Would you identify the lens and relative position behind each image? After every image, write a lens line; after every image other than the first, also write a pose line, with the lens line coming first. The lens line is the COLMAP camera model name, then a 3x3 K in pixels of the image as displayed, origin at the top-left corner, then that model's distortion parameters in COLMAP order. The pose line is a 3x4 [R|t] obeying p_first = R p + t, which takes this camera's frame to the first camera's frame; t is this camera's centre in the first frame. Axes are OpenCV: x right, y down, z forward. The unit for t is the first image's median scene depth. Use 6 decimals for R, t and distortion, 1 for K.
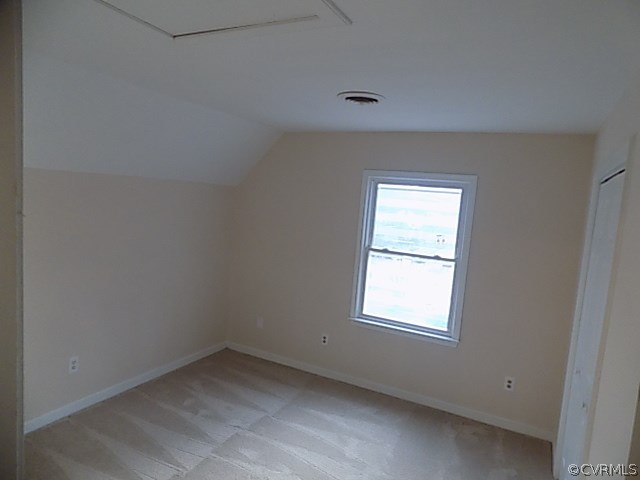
lens RADIAL K [[423.5, 0, 320.0], [0, 423.5, 240.0], [0, 0, 1]] dist [-0.075497, 0.067374]
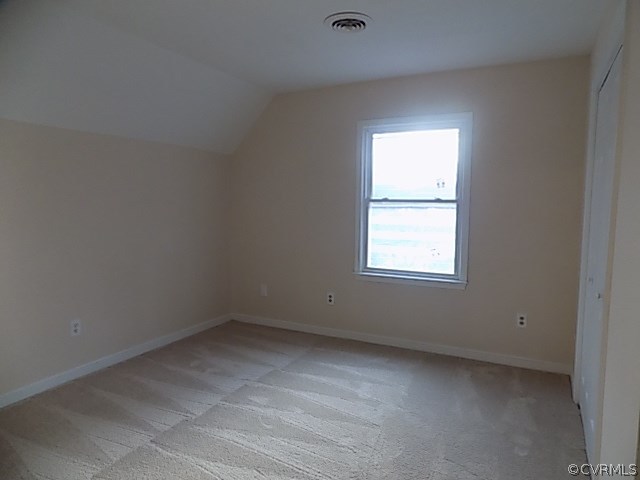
lens RADIAL K [[423.5, 0, 320.0], [0, 423.5, 240.0], [0, 0, 1]] dist [-0.075497, 0.067374]
pose [[0.997633, -0.068540, -0.005500, 0.001816], [0.068437, 0.997509, -0.017102, 0.142841], [0.006659, 0.016685, 0.999839, 0.016851]]
